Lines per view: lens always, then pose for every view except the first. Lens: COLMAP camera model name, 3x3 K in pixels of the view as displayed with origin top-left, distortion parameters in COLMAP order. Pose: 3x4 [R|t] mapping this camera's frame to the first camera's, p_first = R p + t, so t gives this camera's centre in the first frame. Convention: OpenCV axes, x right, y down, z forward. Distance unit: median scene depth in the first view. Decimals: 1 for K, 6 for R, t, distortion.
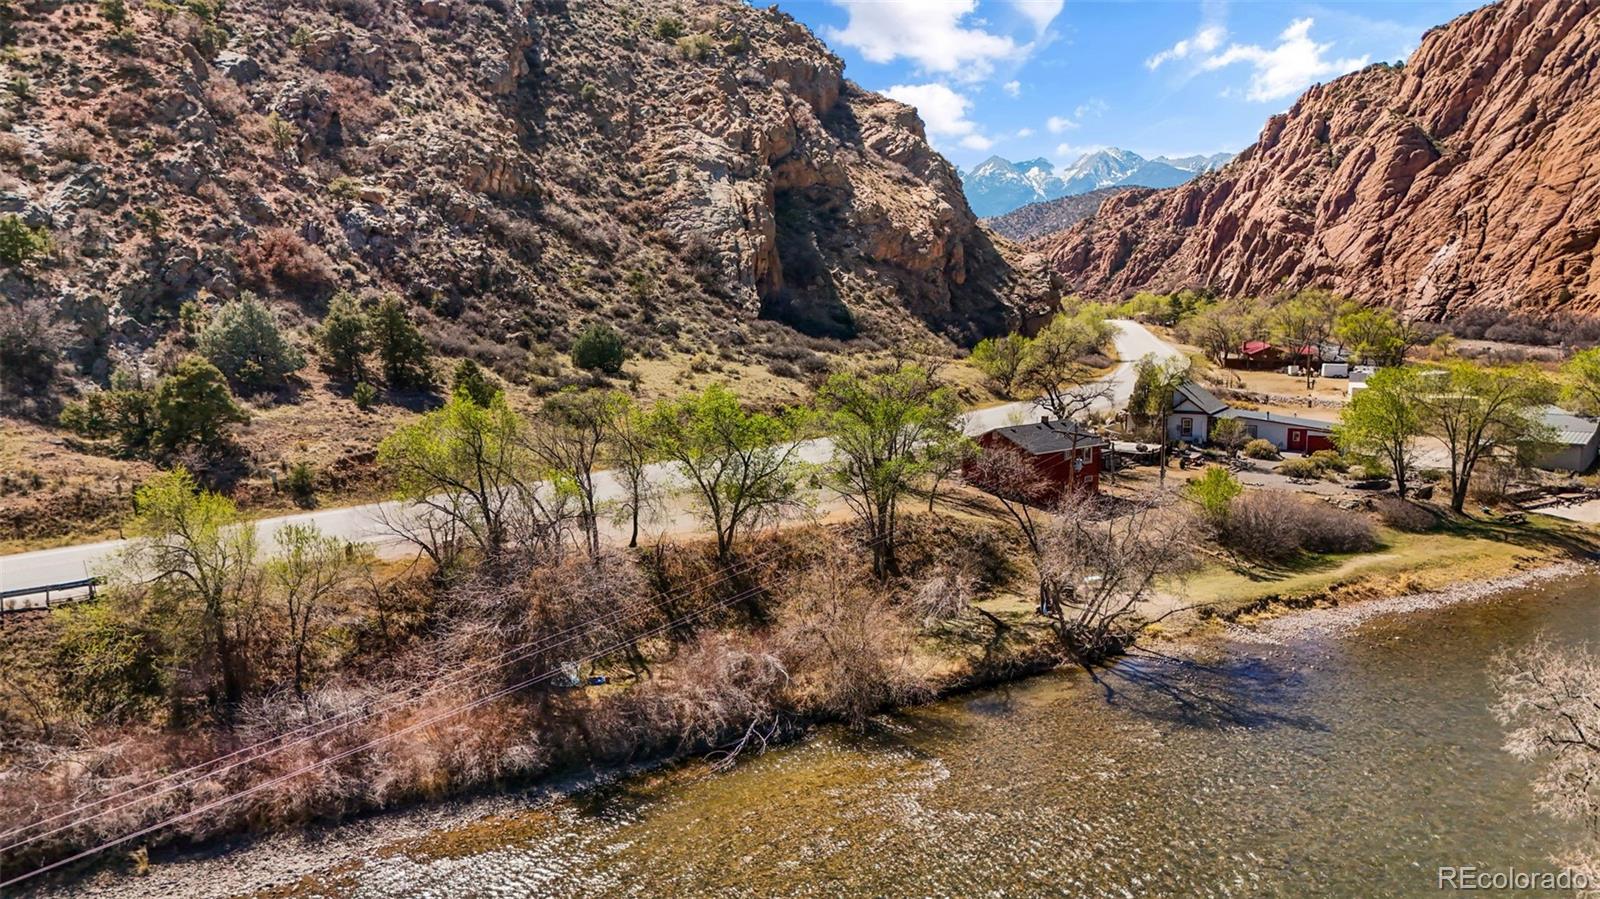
lens RADIAL K [[1175.8, 0, 814.5], [0, 1175.8, 451.6], [0, 0, 1]] dist [0.045804, -0.030948]
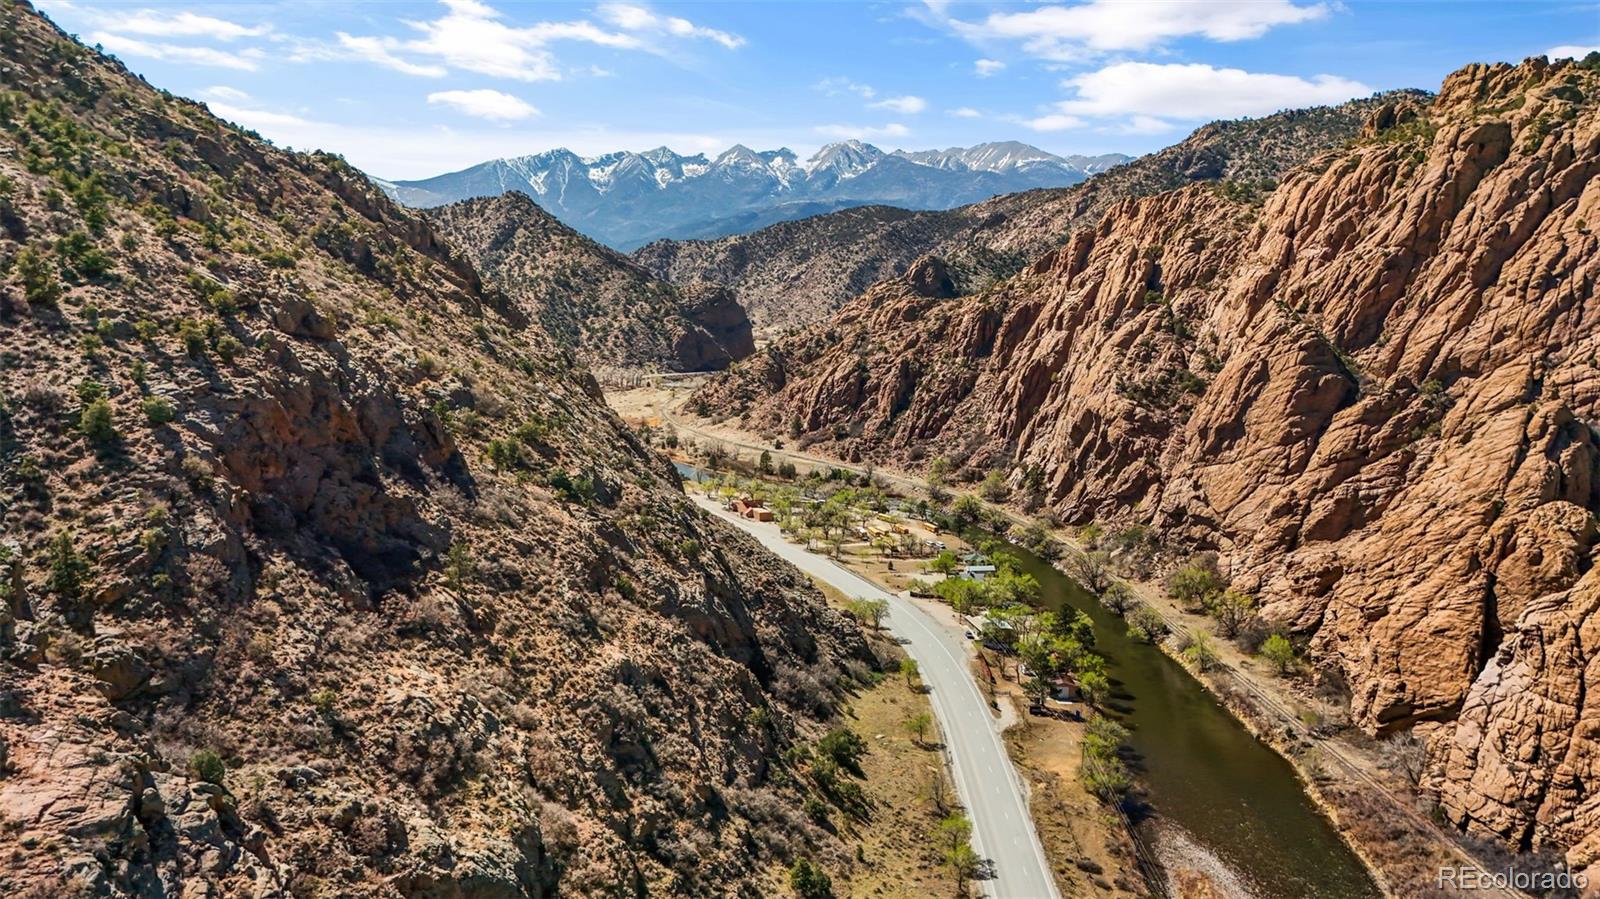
lens RADIAL K [[1170.0, 0, 807.7], [0, 1170.0, 444.9], [0, 0, 1]] dist [0.088176, -0.096228]
pose [[0.979028, -0.031453, 0.201282, 0.070771], [0.029392, 0.999481, 0.013220, -0.321859], [-0.201594, -0.007027, 0.979444, 0.501836]]
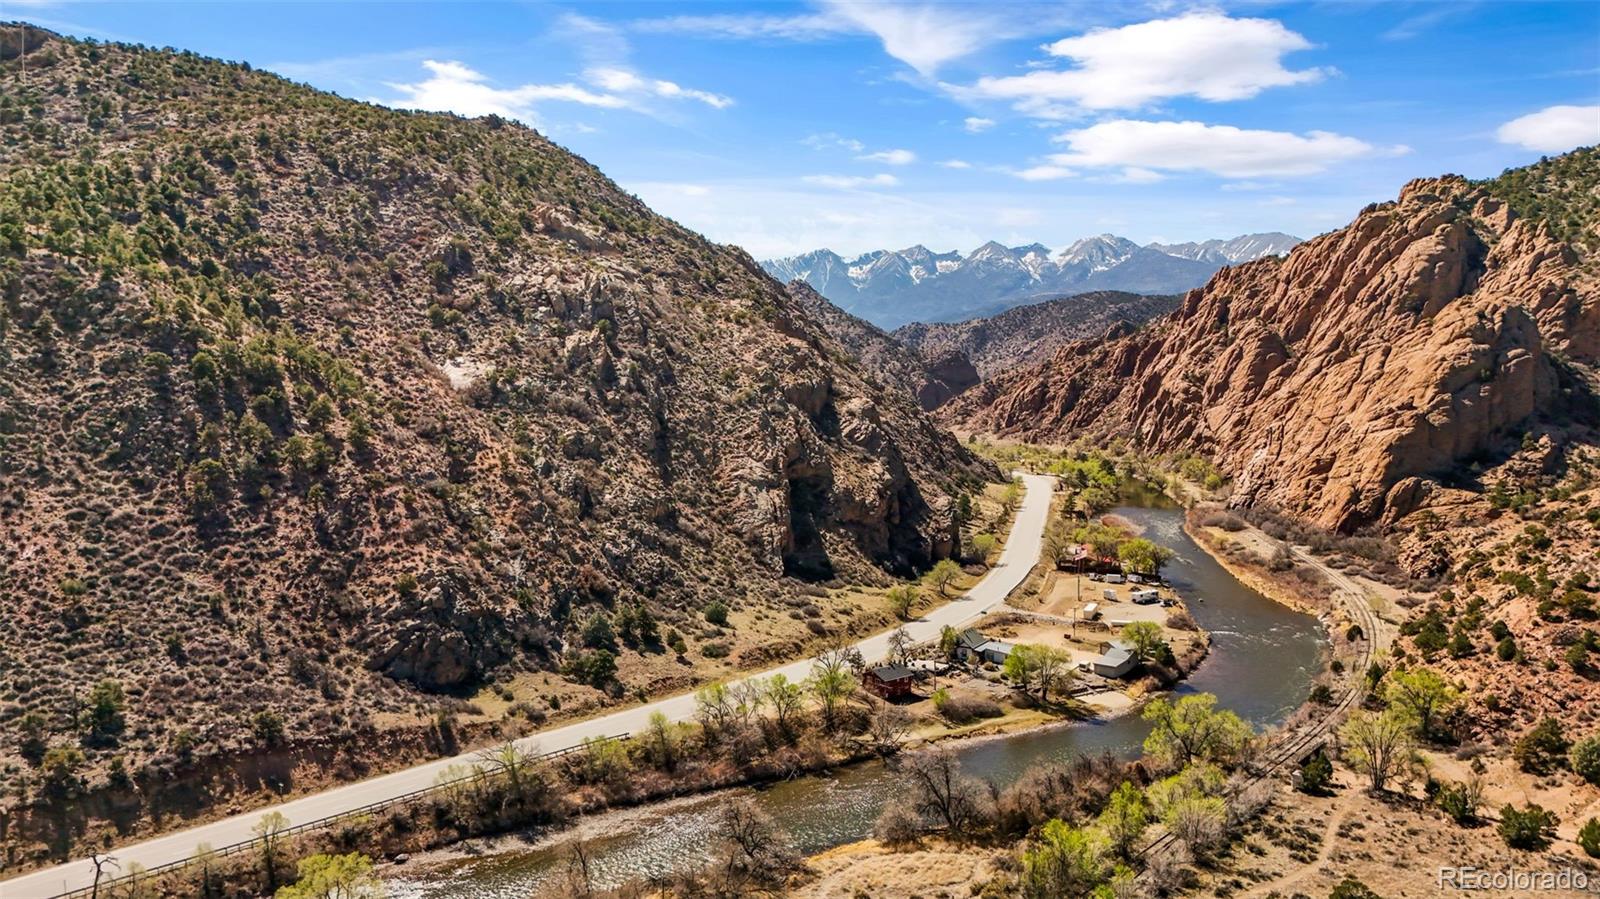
lens RADIAL K [[1170.0, 0, 807.7], [0, 1170.0, 444.9], [0, 0, 1]] dist [0.088176, -0.096228]
pose [[0.999966, 0.004337, -0.006964, 0.003204], [-0.004806, 0.997625, -0.068717, -0.083653], [0.006649, 0.068748, 0.997612, -0.426174]]
